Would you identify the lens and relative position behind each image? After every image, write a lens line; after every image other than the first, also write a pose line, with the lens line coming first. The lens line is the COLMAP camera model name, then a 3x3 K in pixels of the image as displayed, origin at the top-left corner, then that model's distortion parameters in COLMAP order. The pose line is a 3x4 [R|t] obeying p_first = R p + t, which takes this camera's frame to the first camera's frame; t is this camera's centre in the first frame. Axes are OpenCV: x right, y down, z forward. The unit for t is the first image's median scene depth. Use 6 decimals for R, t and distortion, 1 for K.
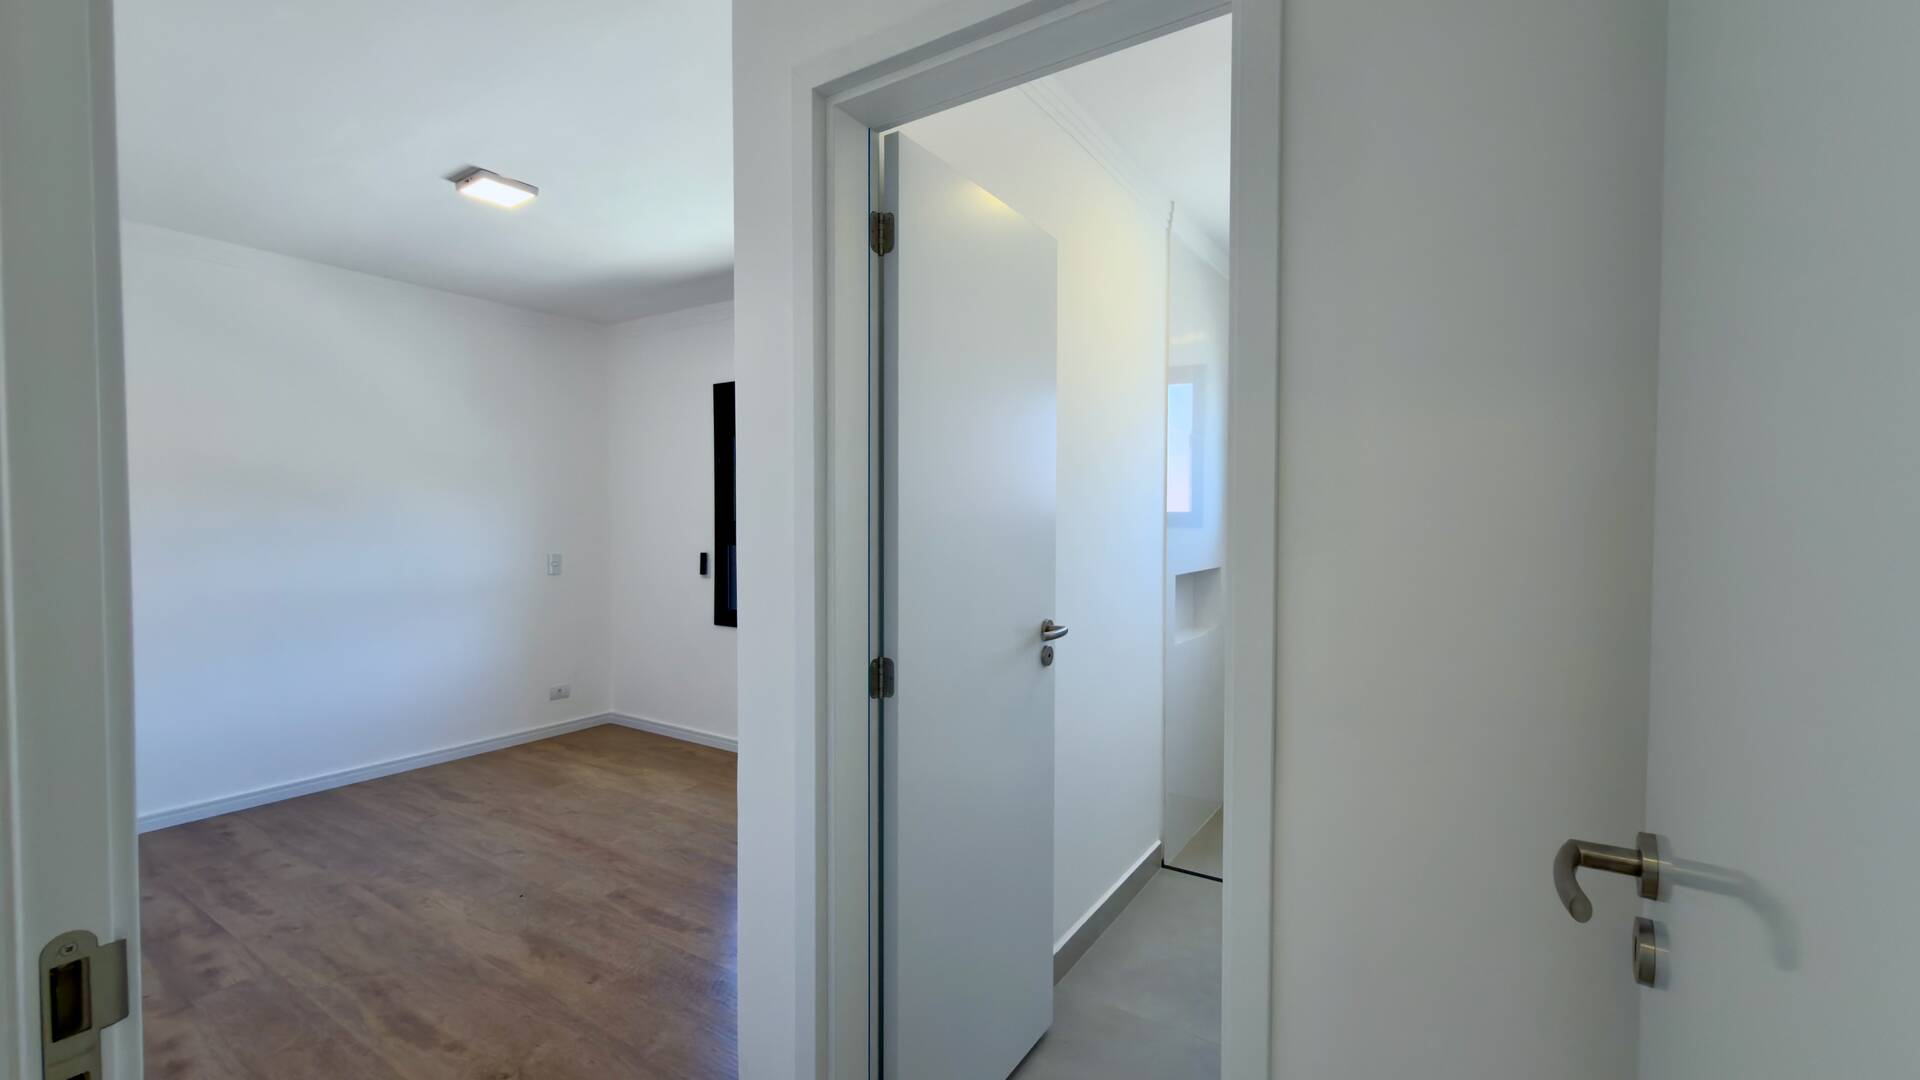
lens RADIAL K [[787.9, 0, 962.8], [0, 787.9, 538.1], [0, 0, 1]] dist [0.000583, 0.000090]
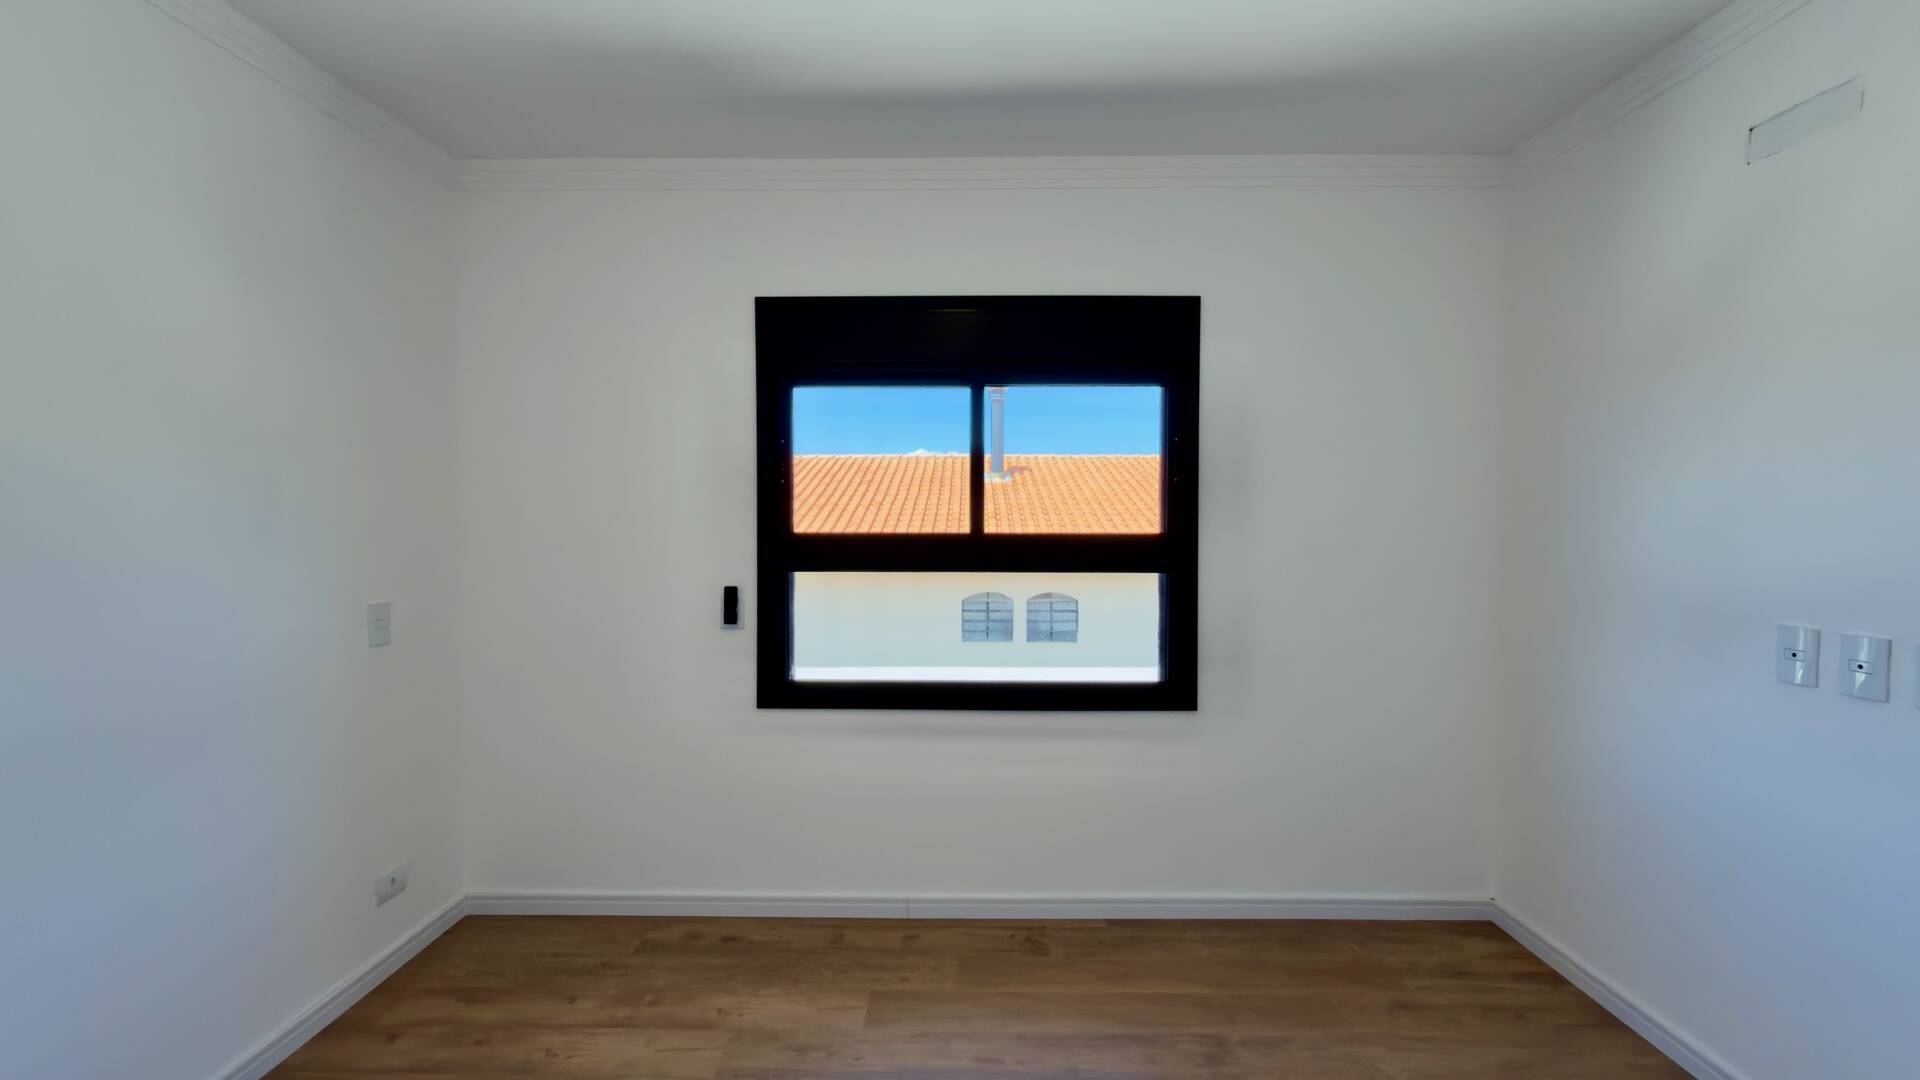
lens RADIAL K [[797.1, 0, 958.0], [0, 797.1, 534.1], [0, 0, 1]] dist [0.000917, 0.000093]
pose [[0.851634, -0.017200, 0.523855, -0.624724], [0.016148, 0.999848, 0.006576, -0.026911], [-0.523888, 0.002859, 0.851782, 0.524393]]
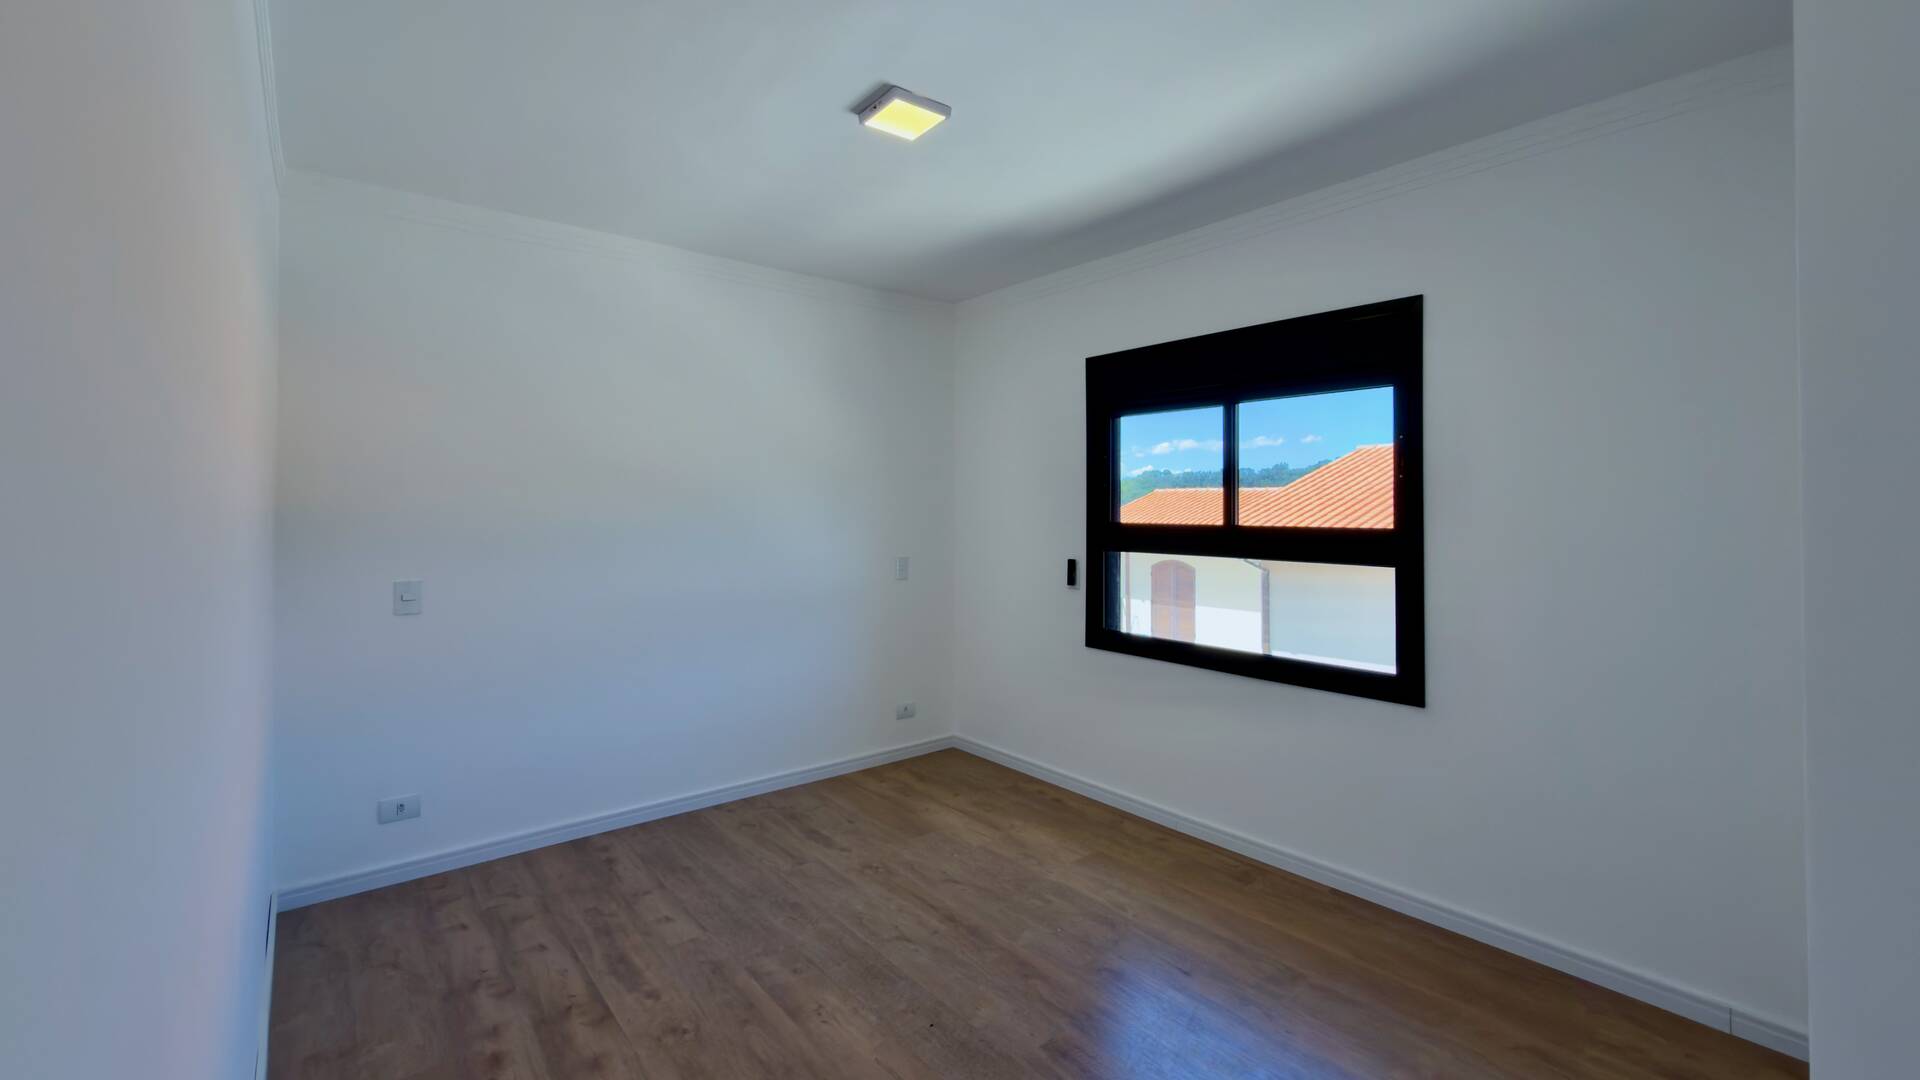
lens RADIAL K [[789.5, 0, 967.7], [0, 789.5, 503.8], [0, 0, 1]] dist [0.001132, 0.000400]
pose [[0.952882, -0.002984, -0.303326, -0.227788], [-0.006892, 0.999481, -0.031481, -0.016630], [0.303262, 0.032088, 0.952367, 0.210010]]
